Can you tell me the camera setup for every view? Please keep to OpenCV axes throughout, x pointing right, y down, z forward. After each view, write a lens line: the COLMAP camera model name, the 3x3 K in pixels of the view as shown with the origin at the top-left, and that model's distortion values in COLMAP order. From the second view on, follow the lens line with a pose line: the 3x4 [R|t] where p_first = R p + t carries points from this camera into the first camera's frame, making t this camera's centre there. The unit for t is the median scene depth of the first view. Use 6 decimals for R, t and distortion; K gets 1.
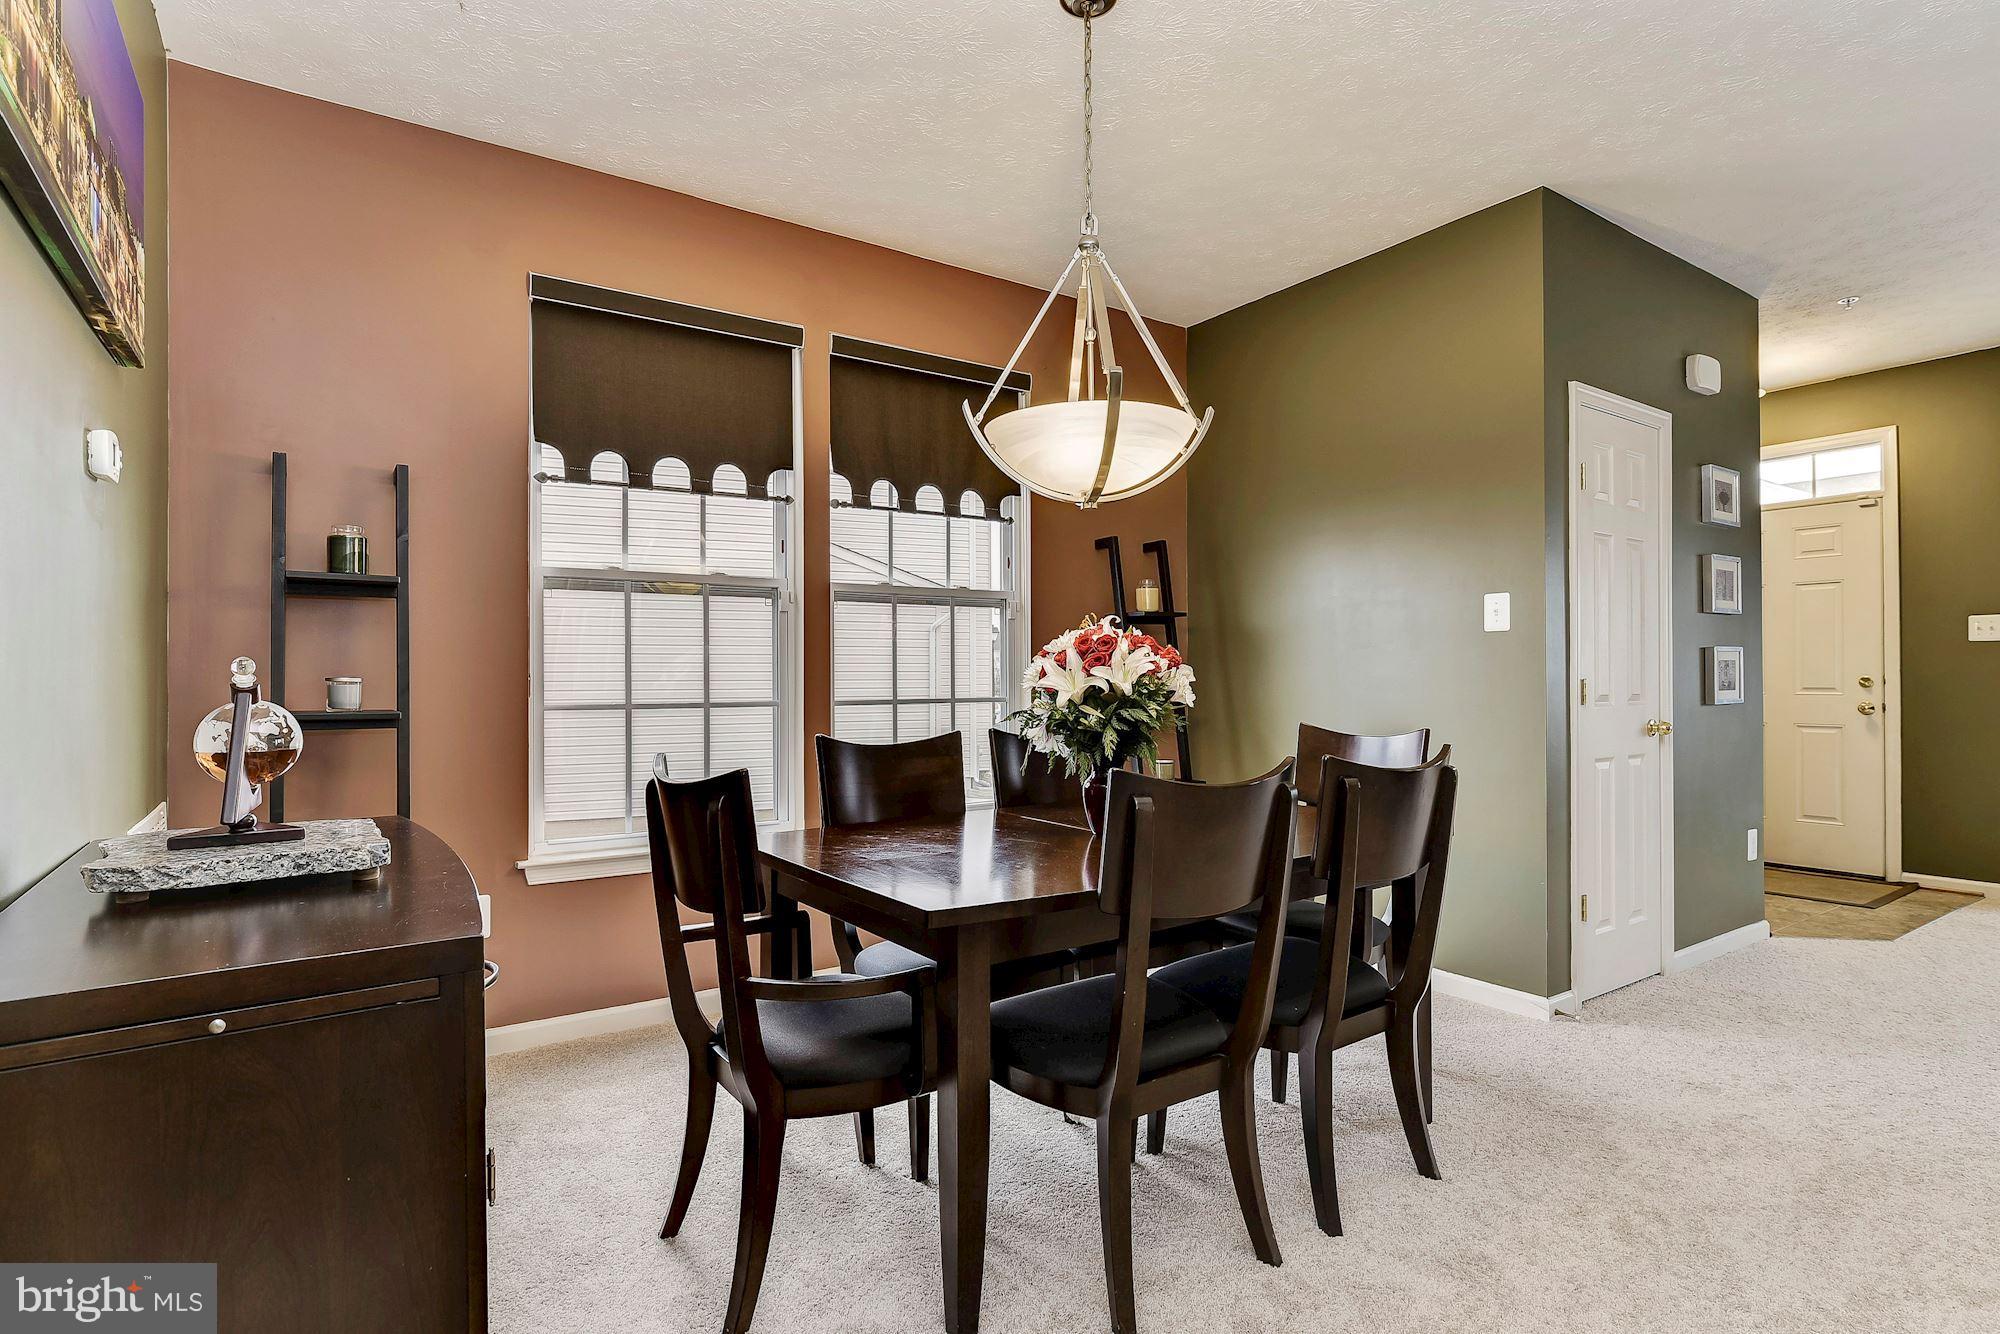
lens RADIAL K [[1000.7, 0, 1000.0], [0, 1000.7, 667.0], [0, 0, 1]] dist [-0.001199, 0.000053]
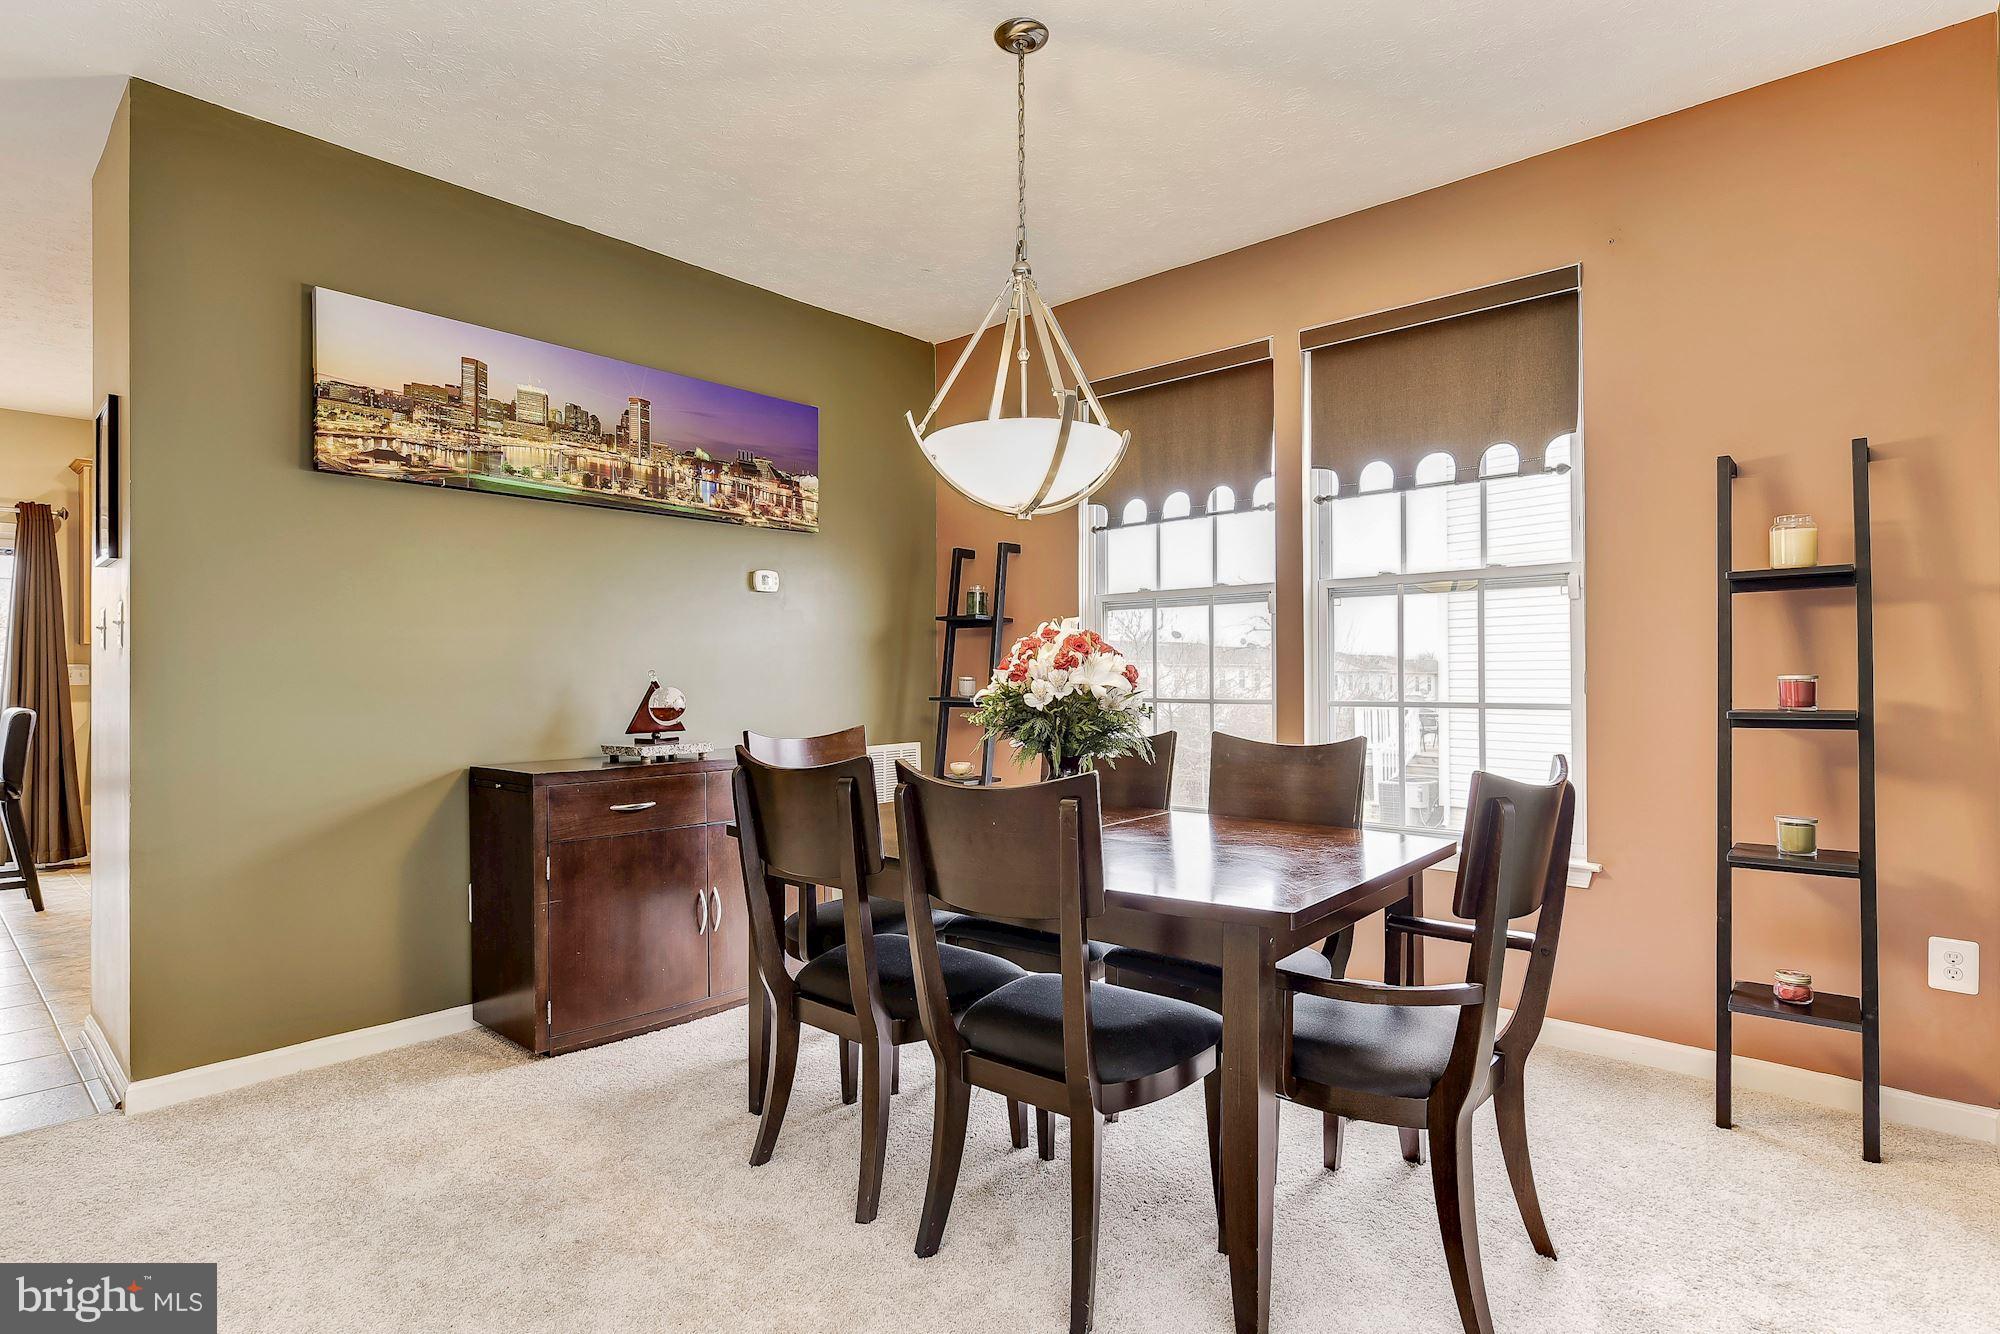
lens RADIAL K [[1020.7, 0, 1006.9], [0, 1020.7, 669.9], [0, 0, 1]] dist [-0.001898, 0.000583]
pose [[0.247283, -0.002282, -0.968941, 0.747538], [0.011145, 0.999938, 0.000489, -0.000861], [0.968879, -0.010920, 0.247293, 0.476058]]
